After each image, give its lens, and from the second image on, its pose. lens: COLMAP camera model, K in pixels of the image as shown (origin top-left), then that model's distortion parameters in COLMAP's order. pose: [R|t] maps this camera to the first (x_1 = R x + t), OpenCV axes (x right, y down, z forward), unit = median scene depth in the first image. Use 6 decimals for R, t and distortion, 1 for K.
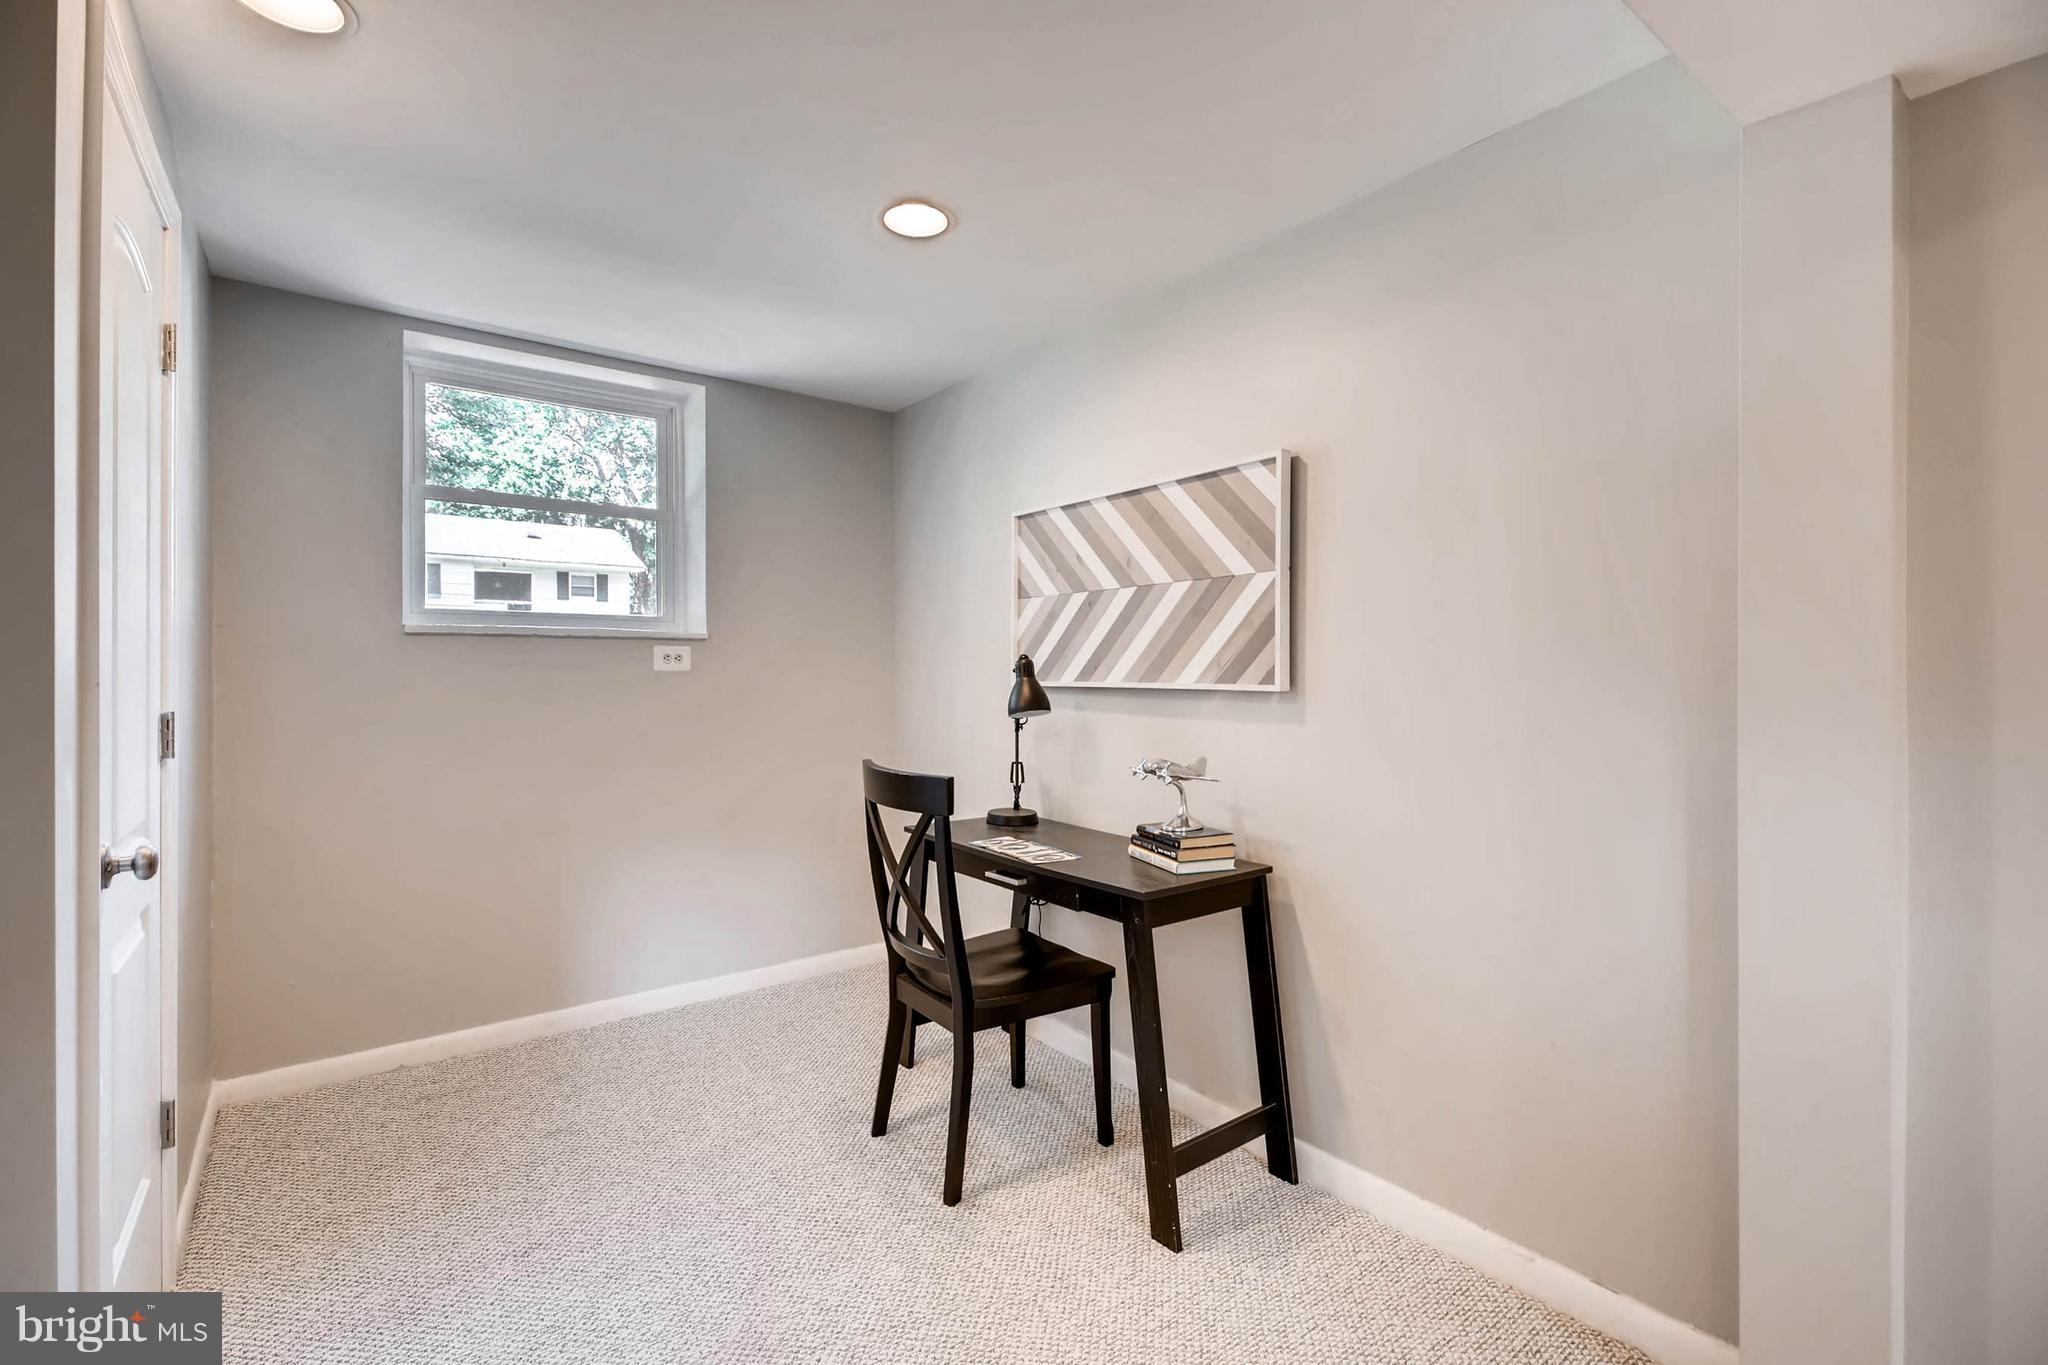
lens RADIAL K [[933.1, 0, 1024.7], [0, 933.1, 670.2], [0, 0, 1]] dist [0.019954, -0.003605]
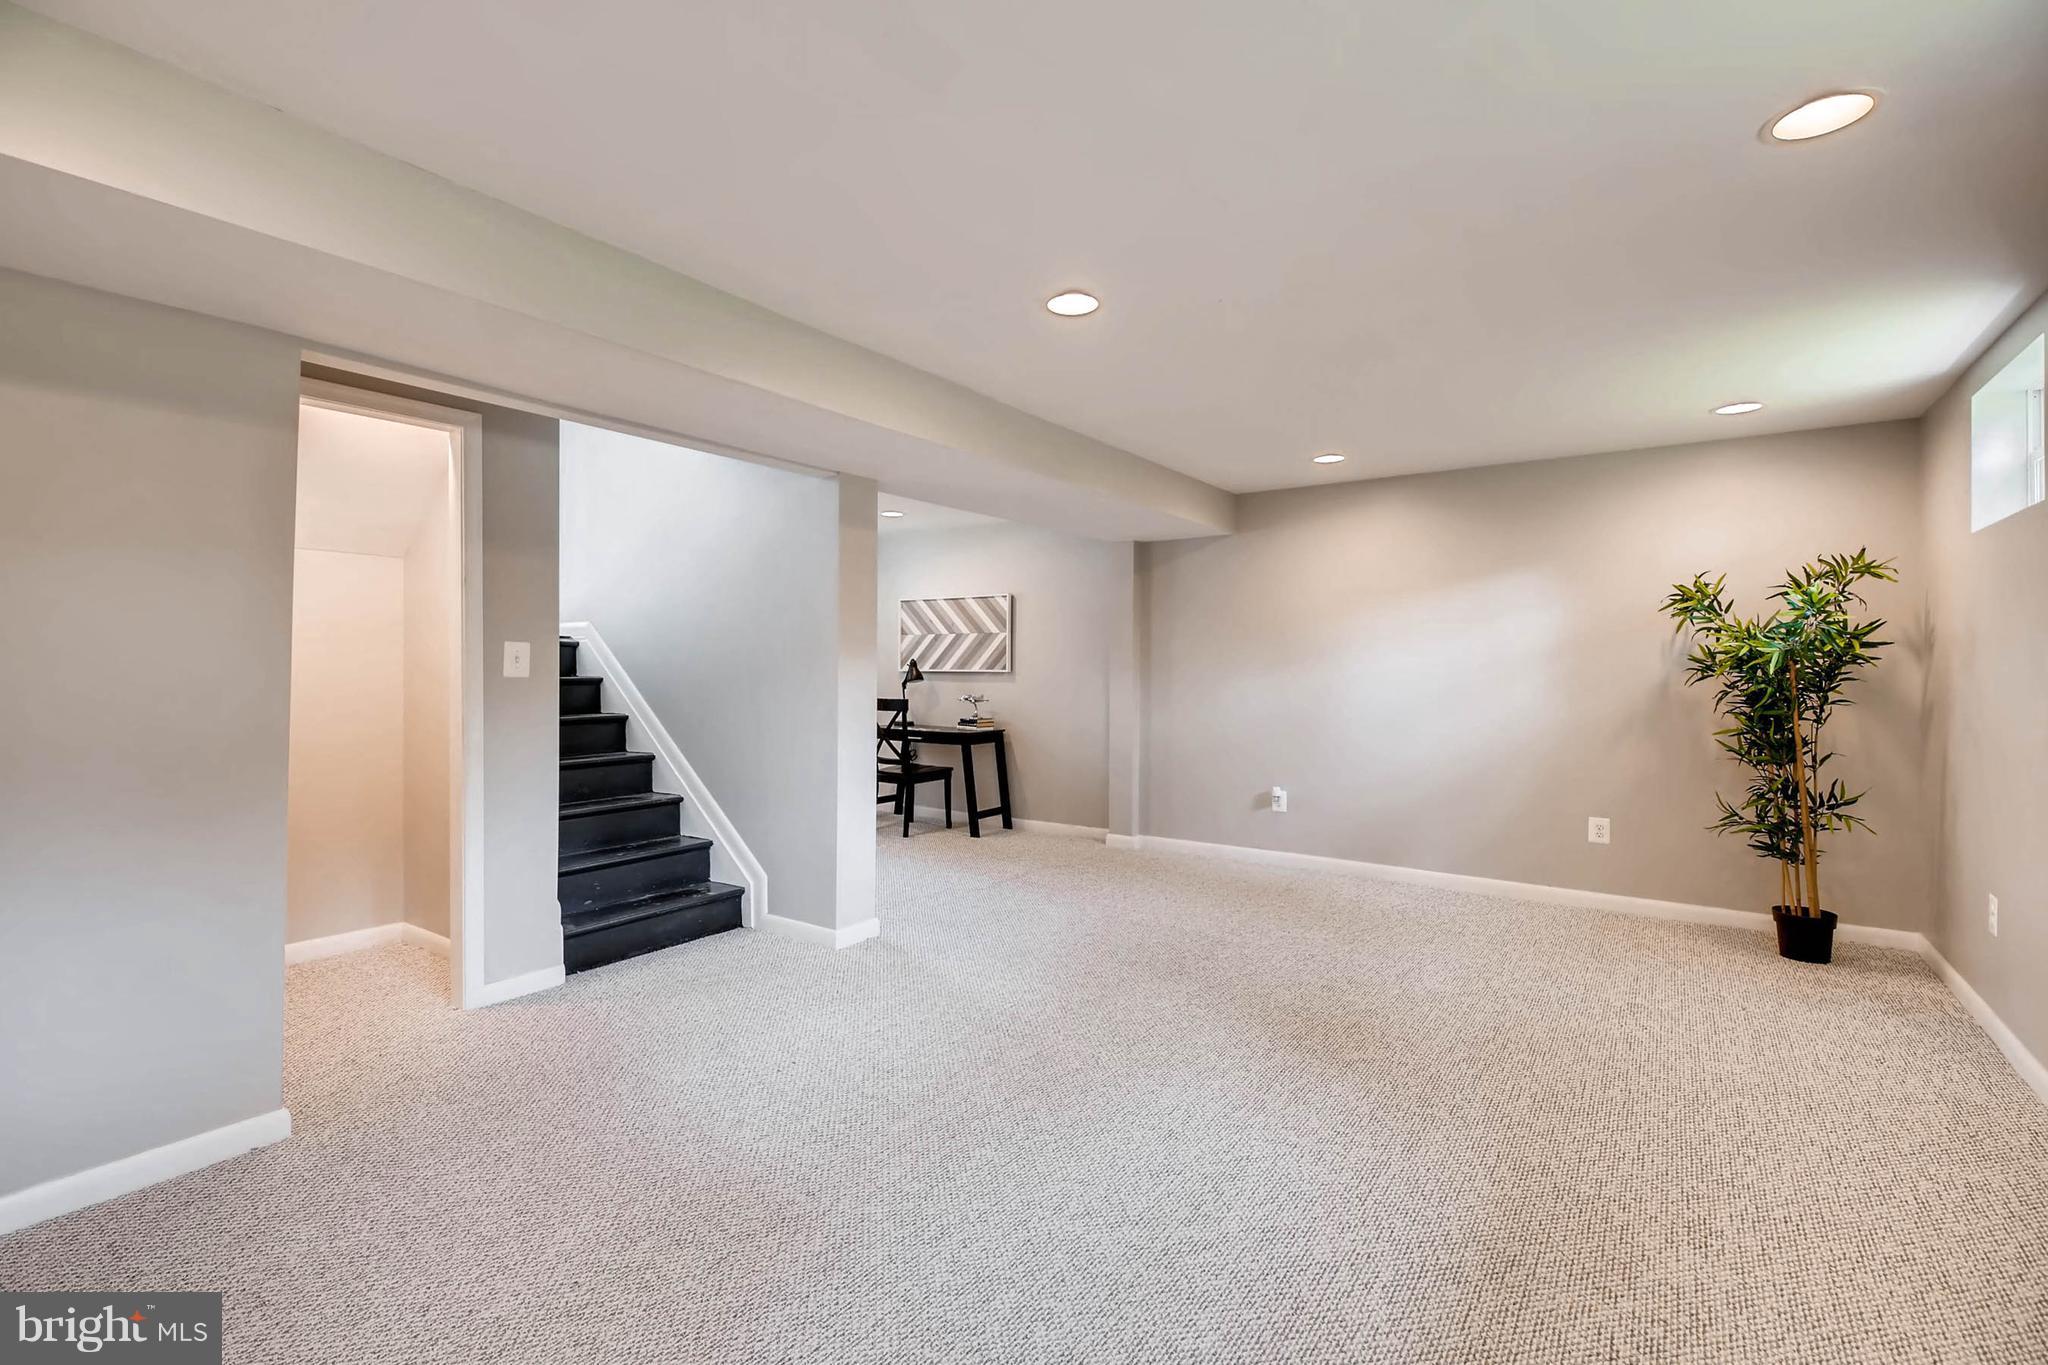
lens RADIAL K [[933.1, 0, 1025.1], [0, 933.1, 674.4], [0, 0, 1]] dist [0.019954, -0.003605]
pose [[0.952246, 0.000033, 0.305331, -0.572740], [-0.004646, 0.999886, 0.014383, -0.013864], [-0.305296, -0.015114, 0.952138, -1.819717]]
